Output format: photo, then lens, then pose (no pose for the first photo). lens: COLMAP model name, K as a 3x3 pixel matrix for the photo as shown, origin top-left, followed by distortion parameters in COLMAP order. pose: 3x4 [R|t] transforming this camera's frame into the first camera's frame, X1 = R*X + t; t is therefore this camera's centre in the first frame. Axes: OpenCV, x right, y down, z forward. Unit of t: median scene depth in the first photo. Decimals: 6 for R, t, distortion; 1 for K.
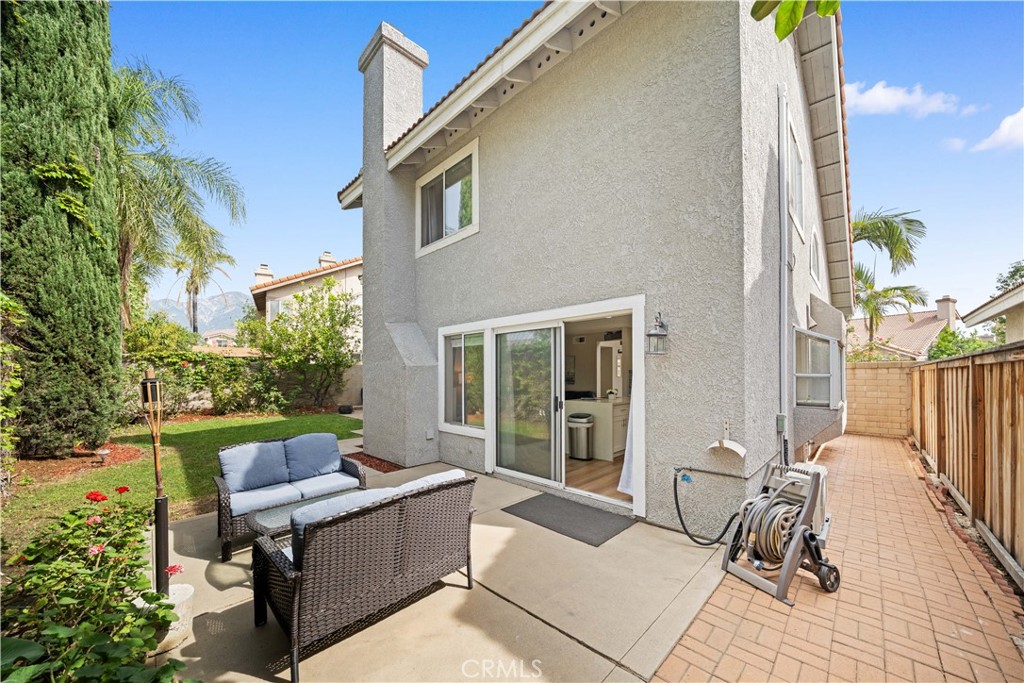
lens RADIAL K [[353.9, 0, 513.2], [0, 353.9, 373.4], [0, 0, 1]] dist [-0.007077, -0.000725]
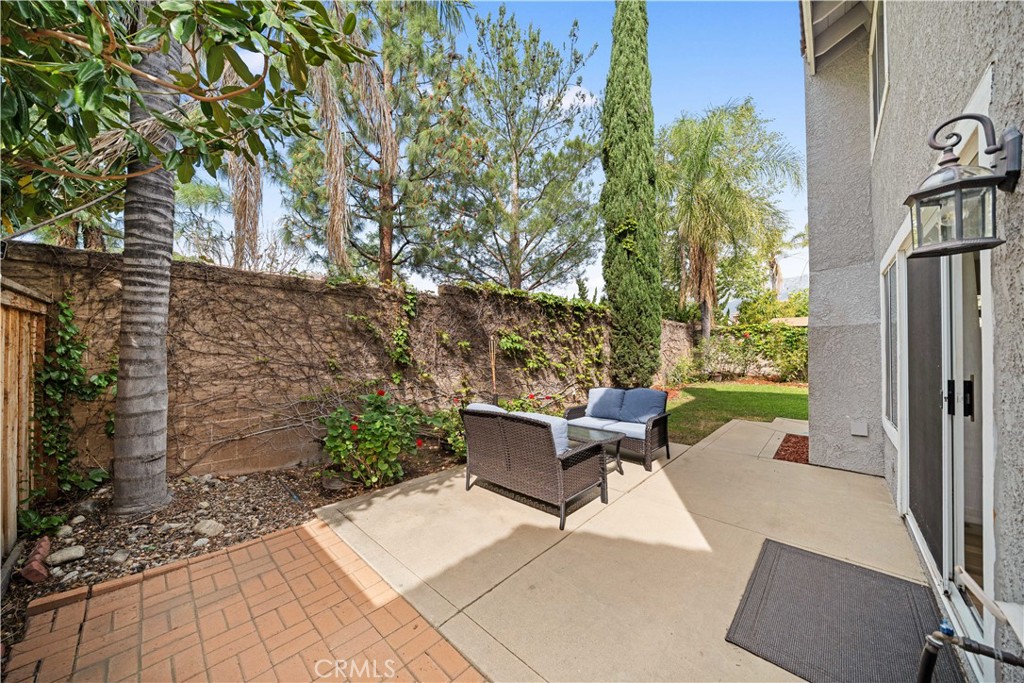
lens RADIAL K [[353.9, 0, 512.2], [0, 353.9, 343.4], [0, 0, 1]] dist [-0.007077, -0.000725]
pose [[0.019188, -0.008549, -0.999779, 0.459973], [0.003059, 0.999959, -0.008492, 0.020621], [0.999811, -0.002895, 0.019214, 0.391710]]
